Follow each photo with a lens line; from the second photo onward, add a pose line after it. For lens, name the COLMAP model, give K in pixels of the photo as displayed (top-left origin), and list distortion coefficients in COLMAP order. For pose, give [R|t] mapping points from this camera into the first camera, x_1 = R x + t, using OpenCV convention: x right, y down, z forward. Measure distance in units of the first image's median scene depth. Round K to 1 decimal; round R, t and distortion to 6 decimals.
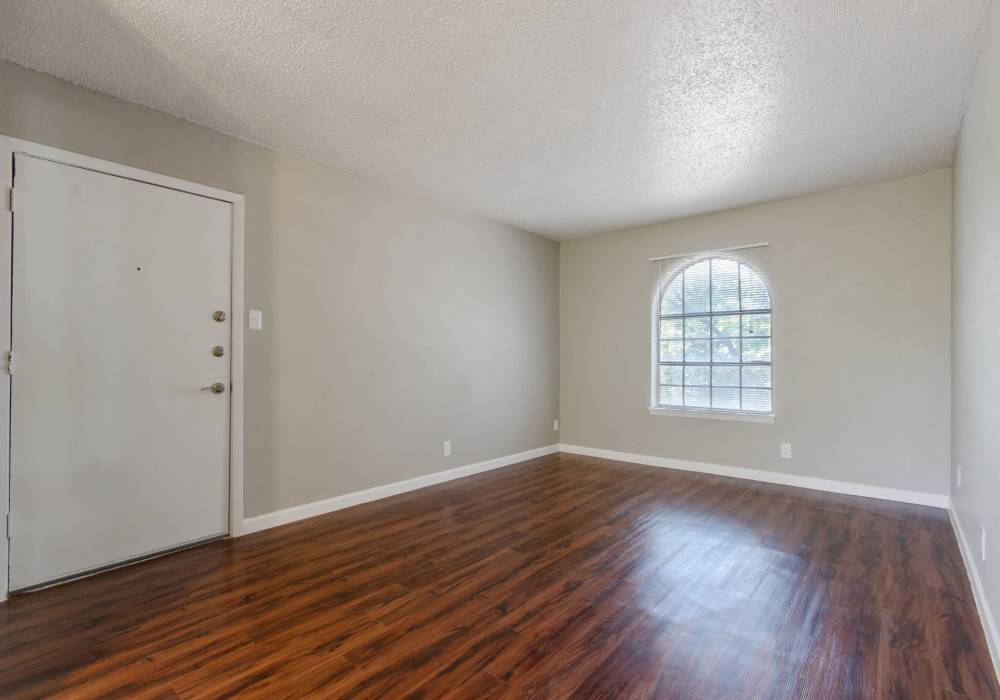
lens RADIAL K [[466.0, 0, 511.9], [0, 466.0, 369.7], [0, 0, 1]] dist [-0.001254, -0.008963]
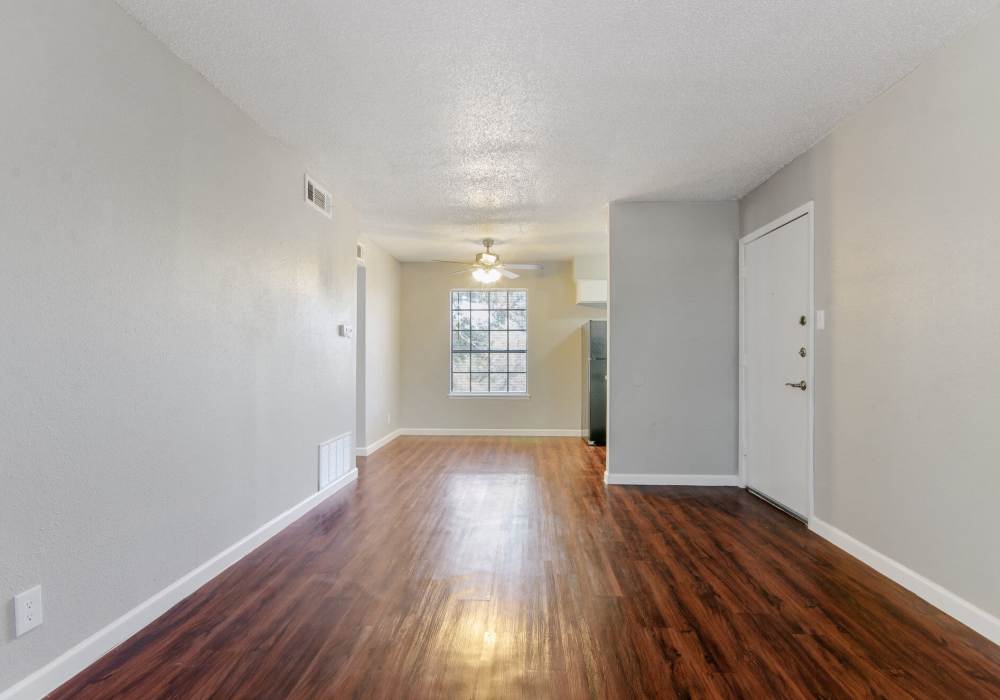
lens RADIAL K [[466.0, 0, 511.9], [0, 466.0, 369.7], [0, 0, 1]] dist [-0.001254, -0.008963]
pose [[-0.779433, 0.023472, -0.626045, 0.613999], [-0.012416, 0.998523, 0.052895, -0.047833], [0.626362, 0.049002, -0.777991, 1.444475]]
